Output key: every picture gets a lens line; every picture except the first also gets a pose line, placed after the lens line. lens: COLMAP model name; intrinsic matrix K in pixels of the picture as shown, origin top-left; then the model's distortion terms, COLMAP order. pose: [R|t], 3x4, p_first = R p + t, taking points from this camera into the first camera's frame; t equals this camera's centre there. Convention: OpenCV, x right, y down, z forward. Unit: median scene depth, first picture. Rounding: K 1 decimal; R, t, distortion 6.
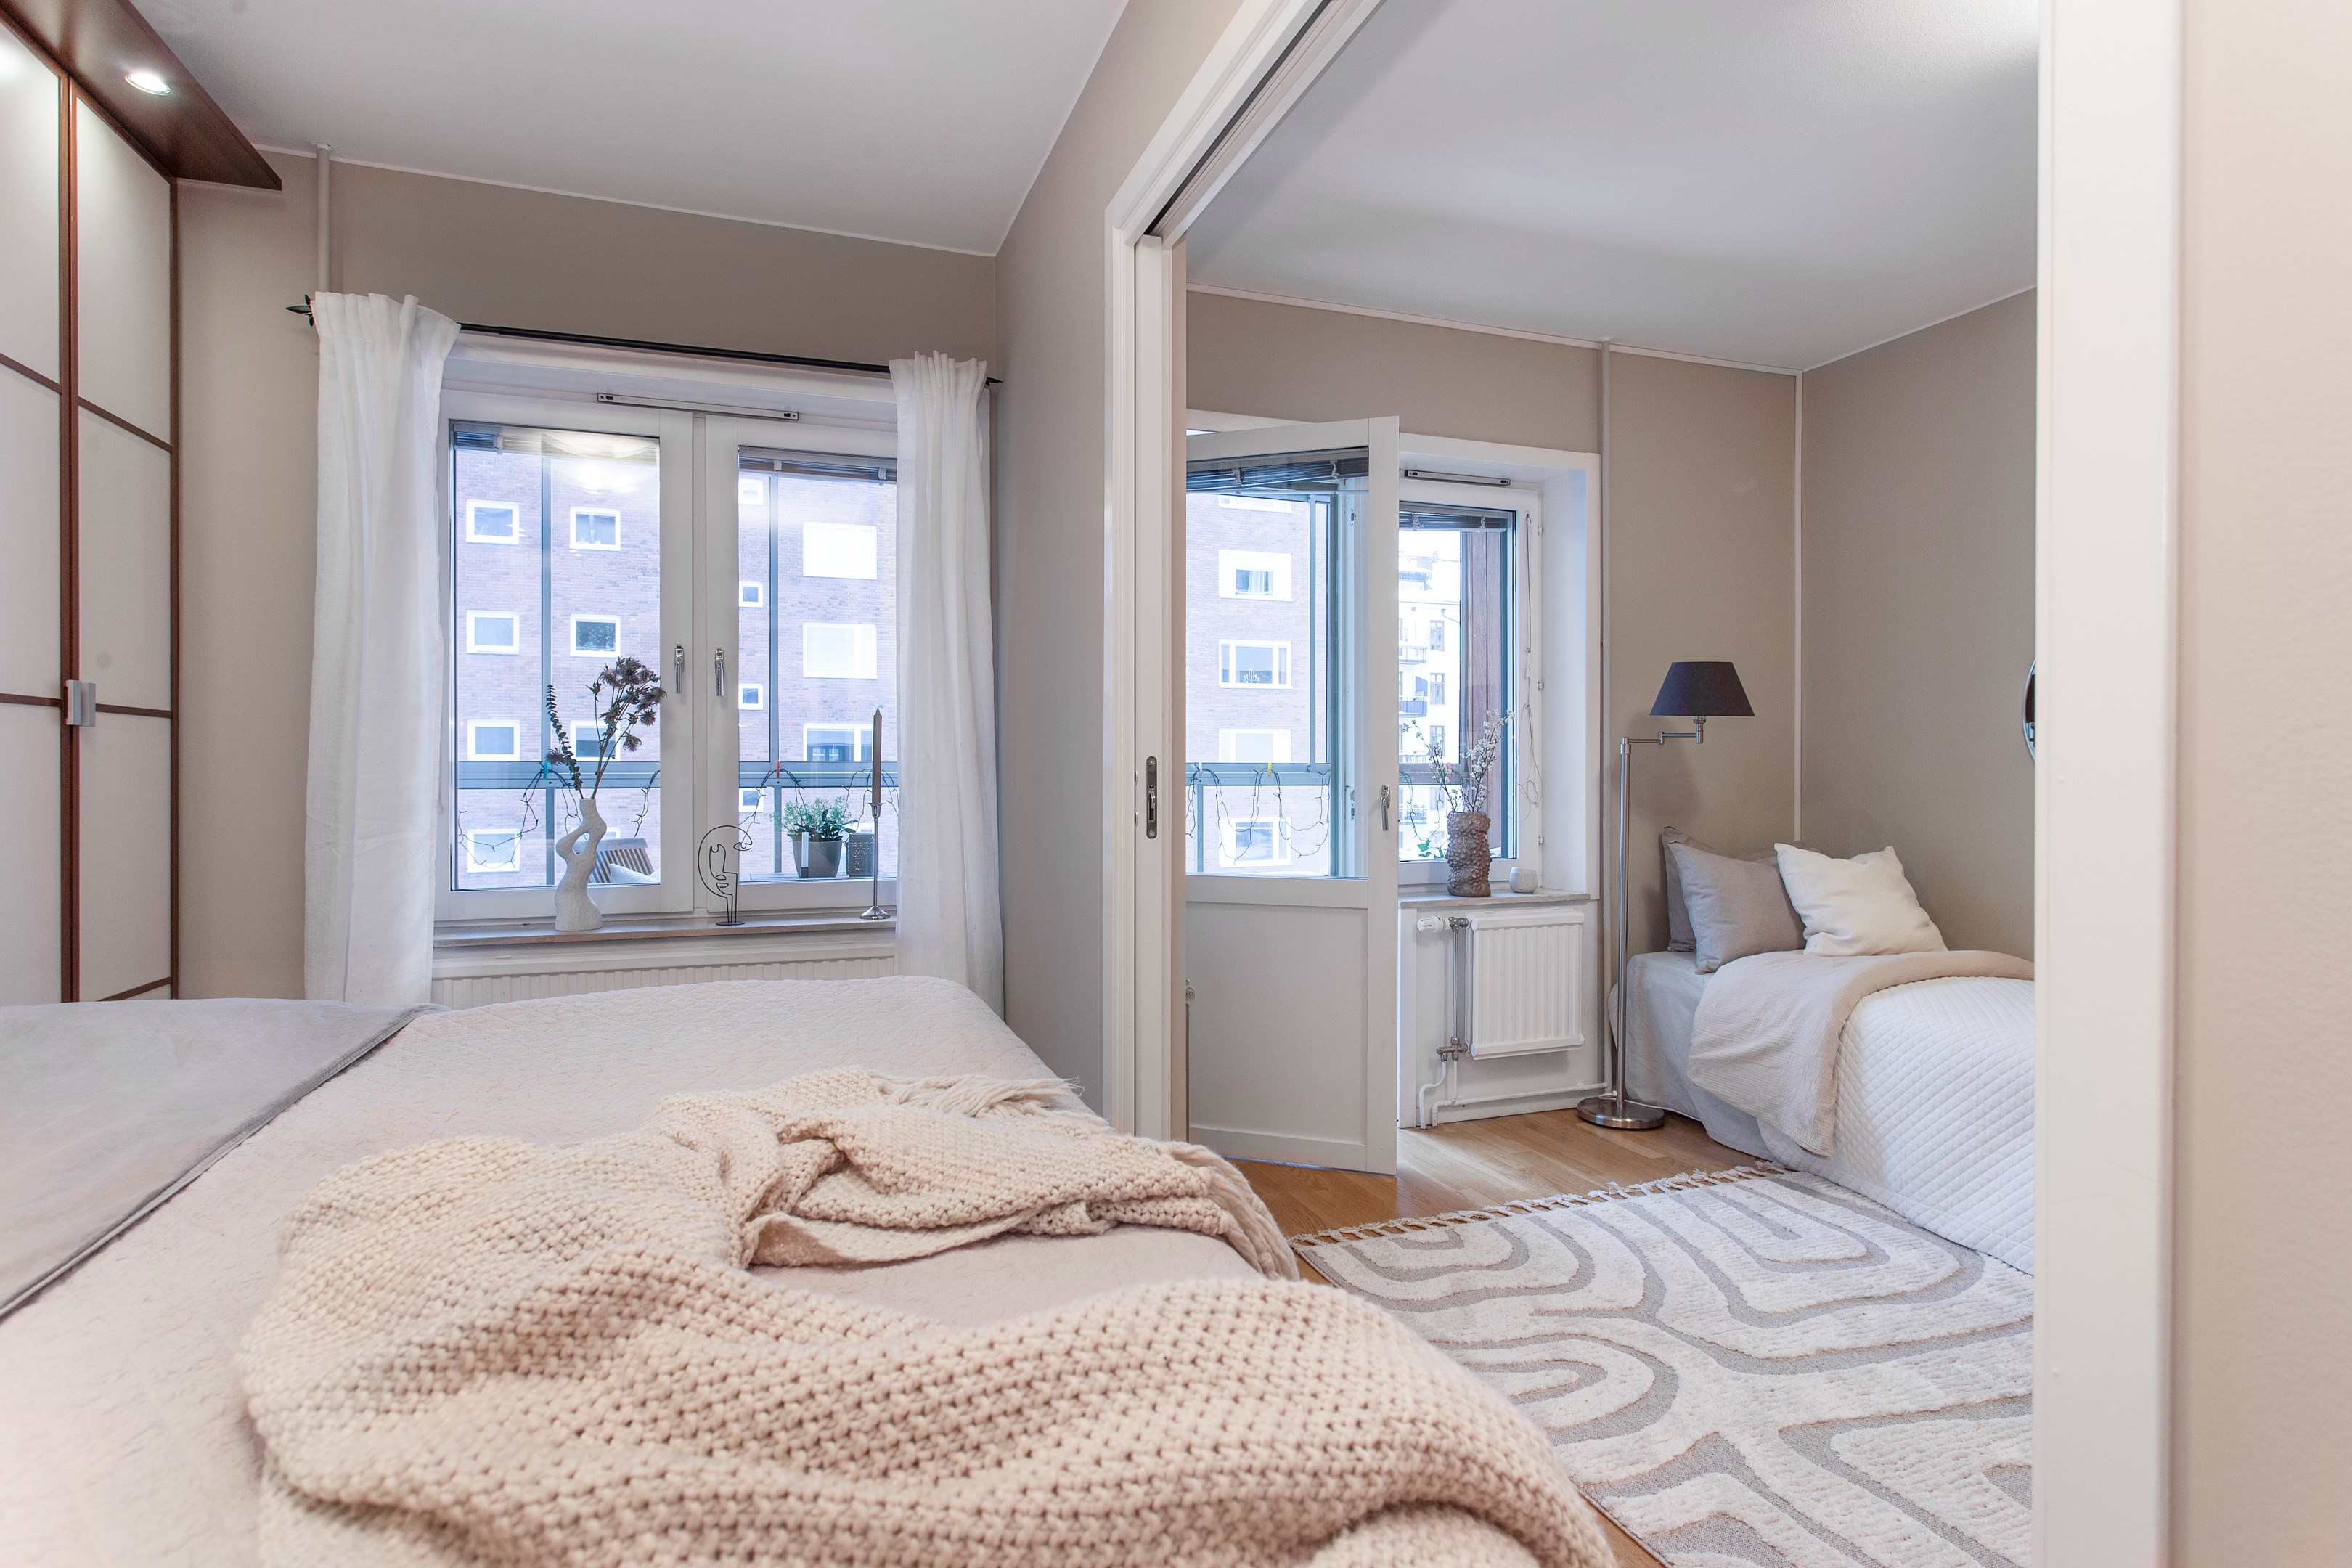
lens RADIAL K [[1162.1, 0, 1089.7], [0, 1162.1, 789.6], [0, 0, 1]] dist [-0.005873, 0.002415]
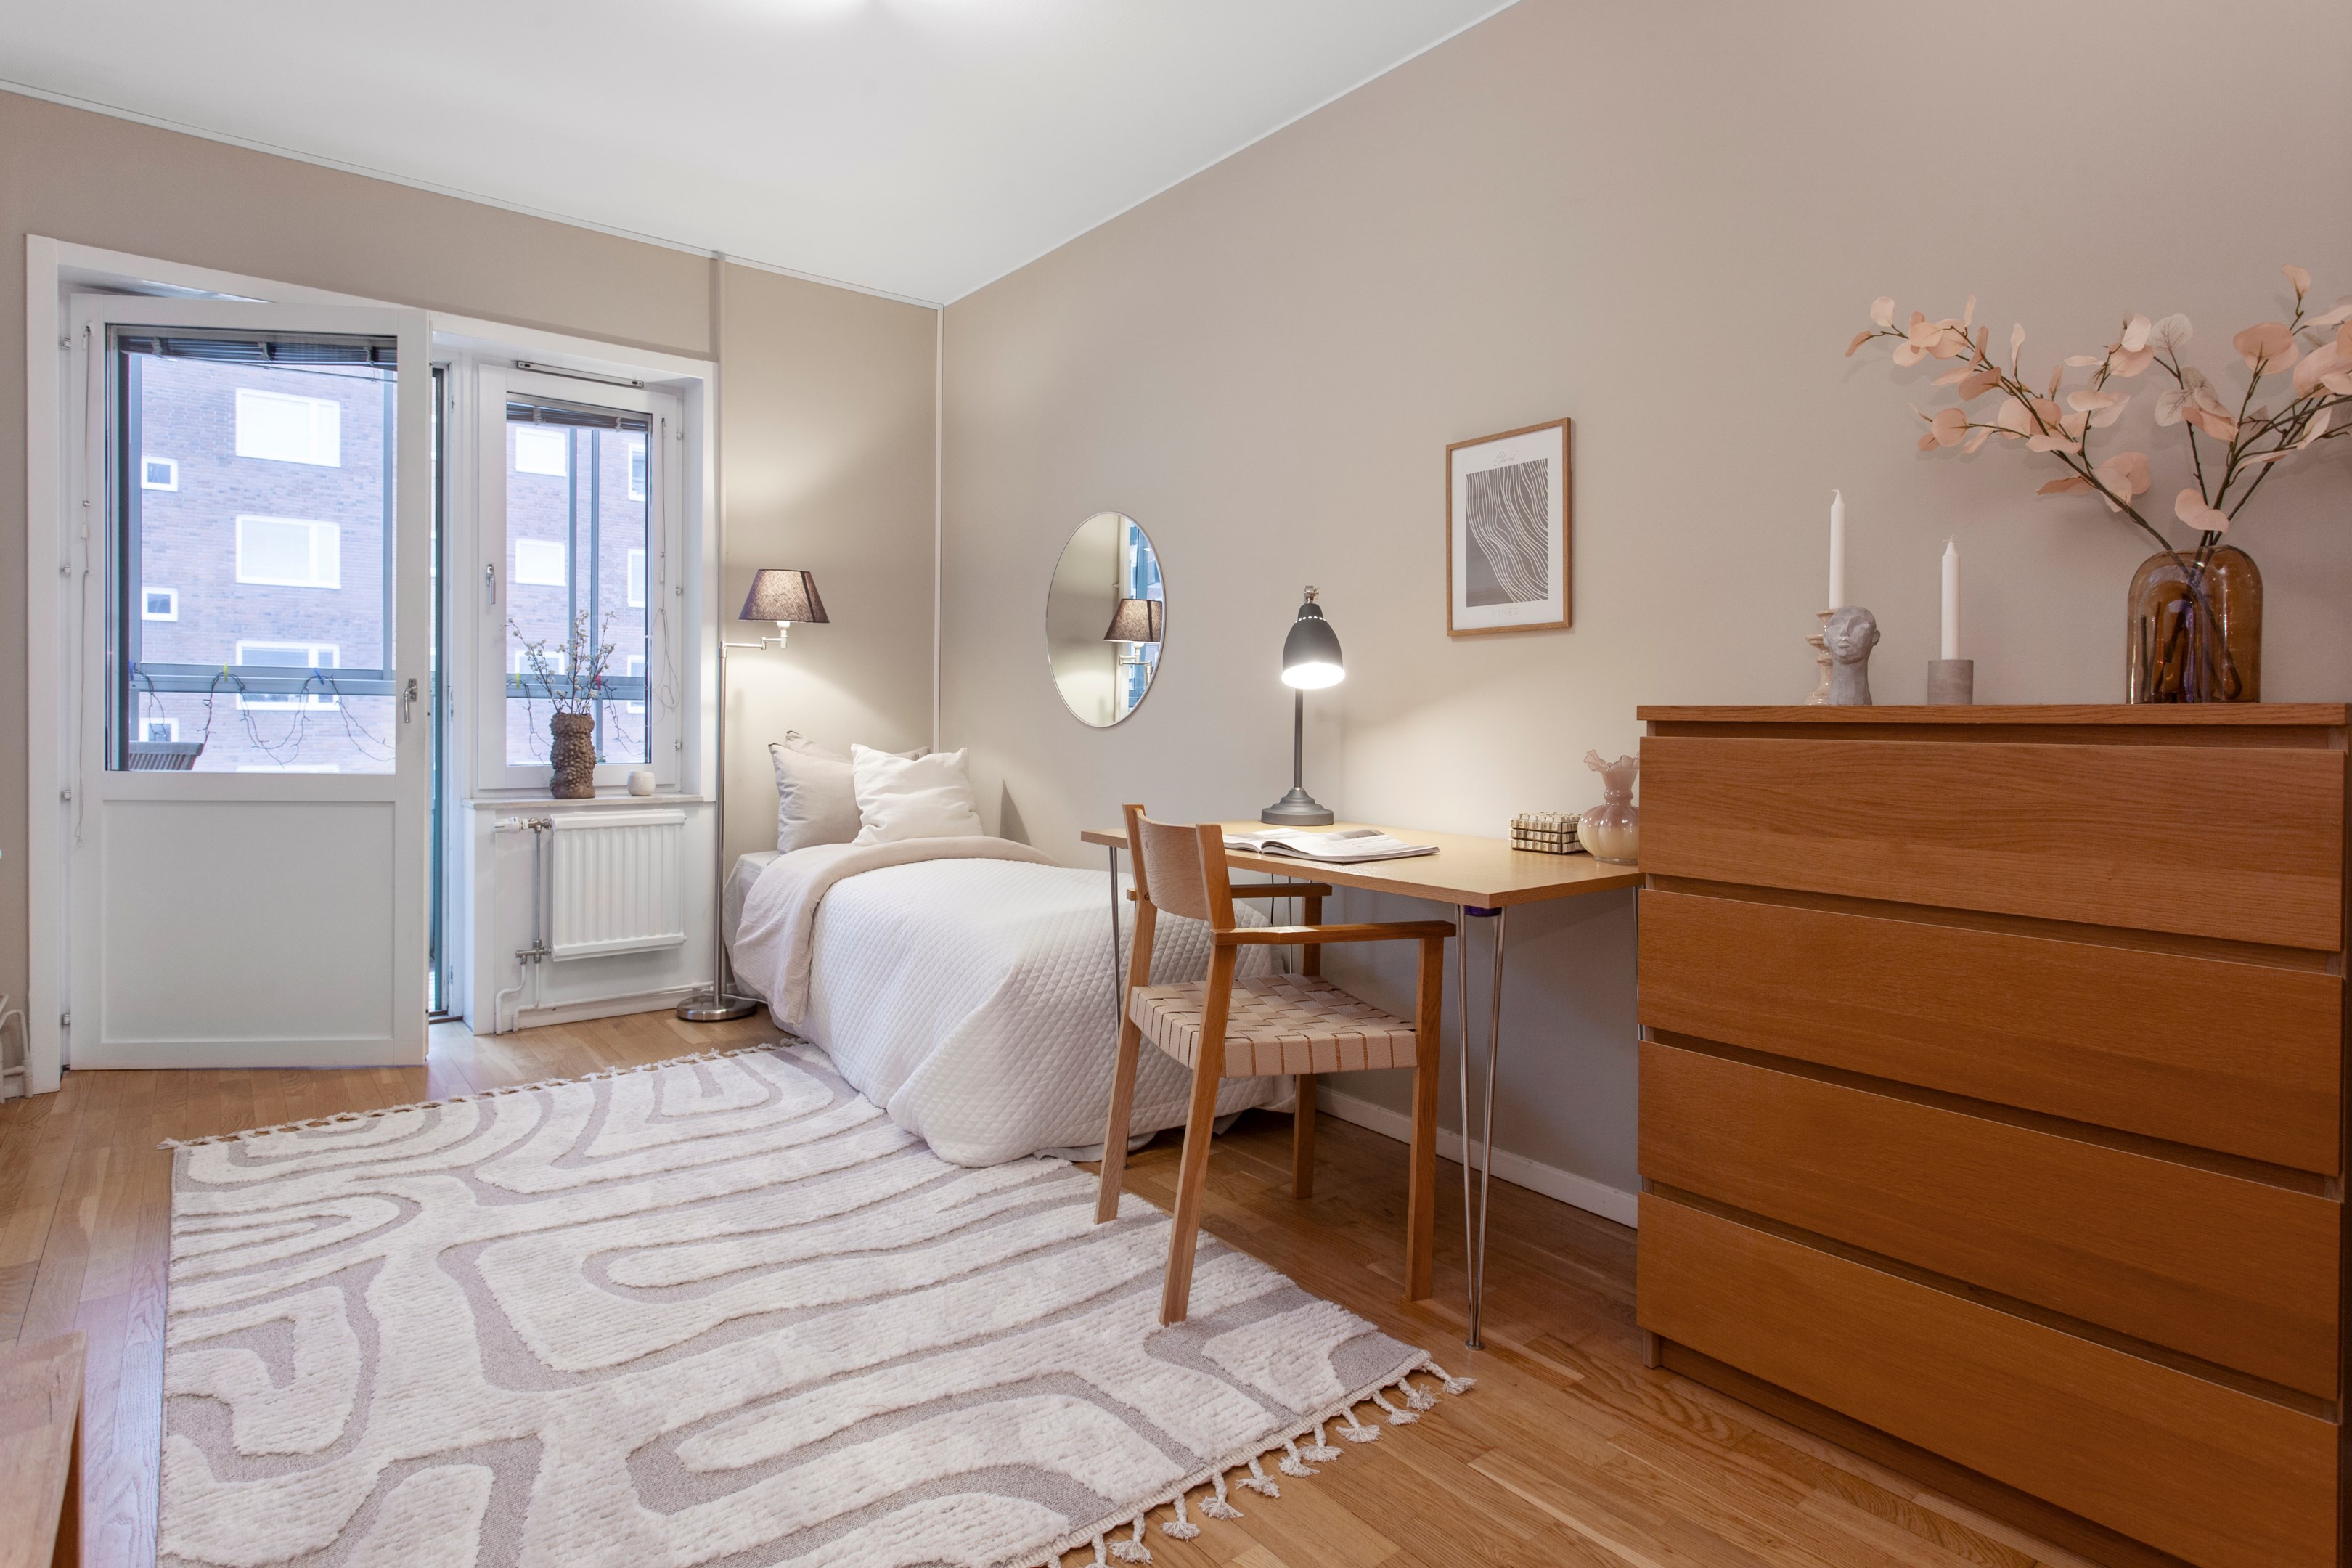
lens RADIAL K [[1268.5, 0, 1086.7], [0, 1268.5, 753.5], [0, 0, 1]] dist [0.006582, 0.000098]
pose [[0.949311, 0.002485, 0.314329, 0.507357], [-0.007637, 0.999856, 0.015158, 0.041556], [-0.314246, -0.016790, 0.949193, -0.207192]]
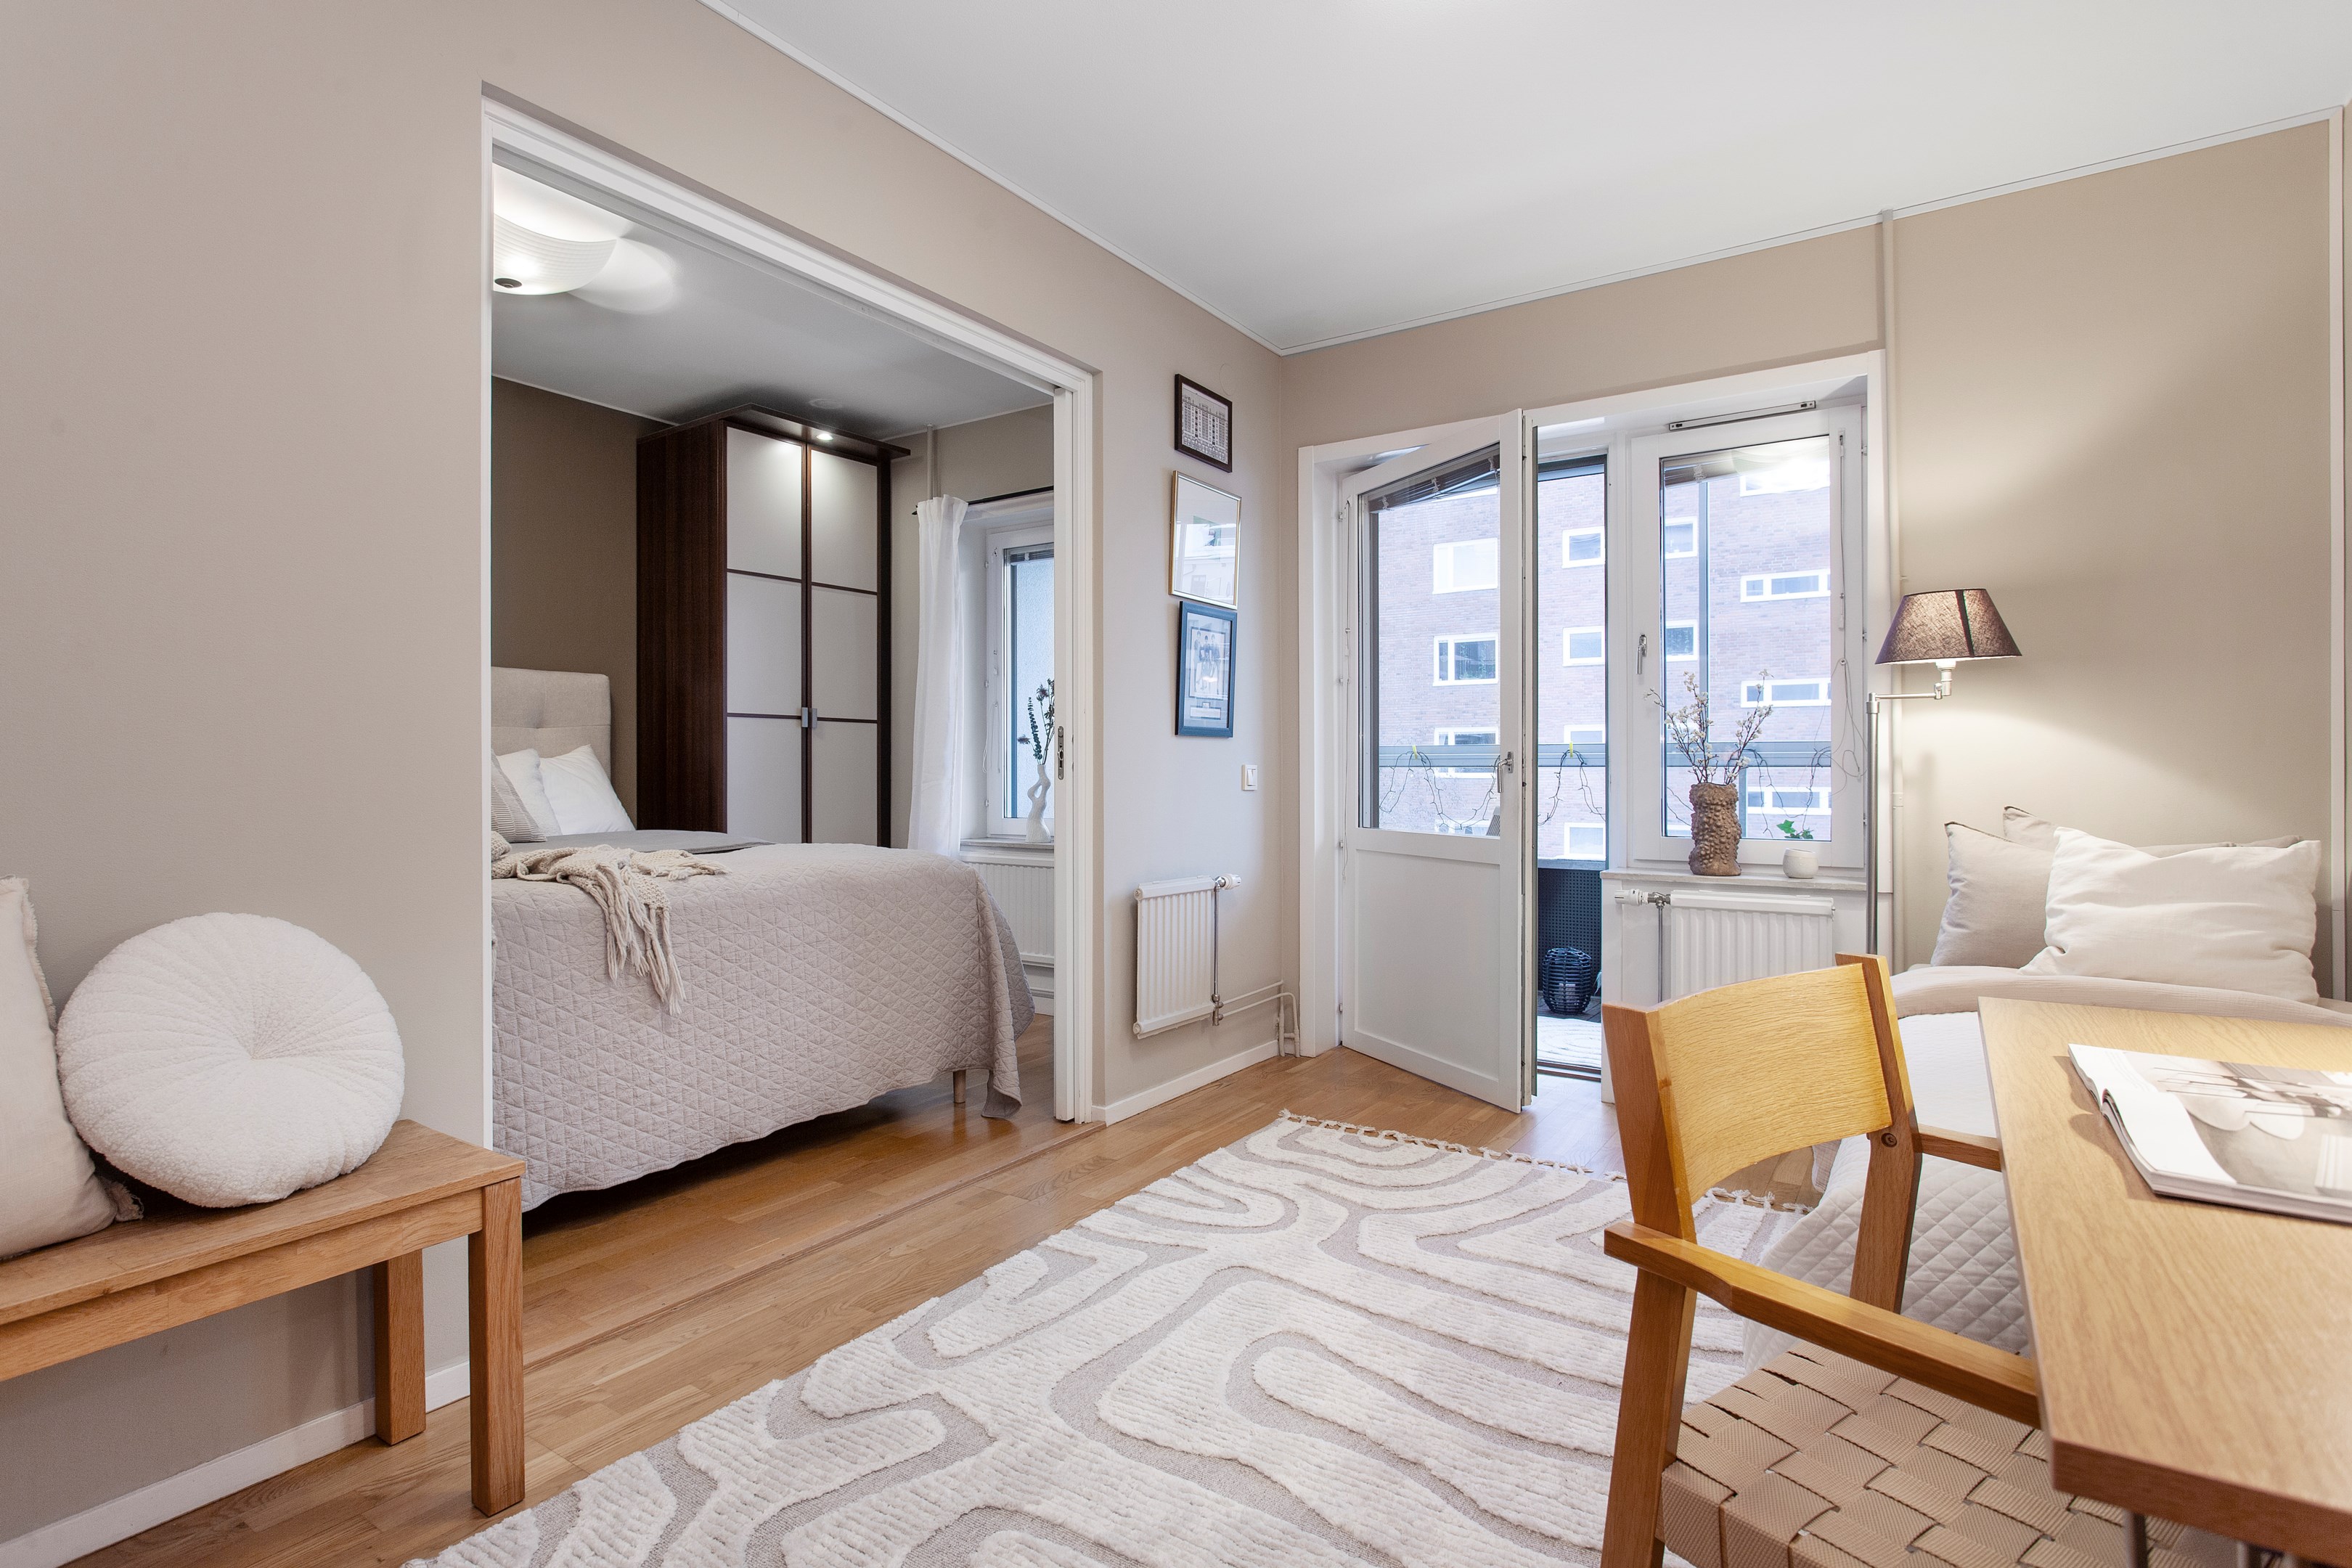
lens RADIAL K [[1115.5, 0, 1141.5], [0, 1115.5, 784.2], [0, 0, 1]] dist [-0.007219, 0.001693]
pose [[0.614397, 0.010817, -0.788923, 0.929538], [-0.016276, 0.999867, 0.001034, 0.032536], [0.788829, 0.012205, 0.614492, 0.126550]]
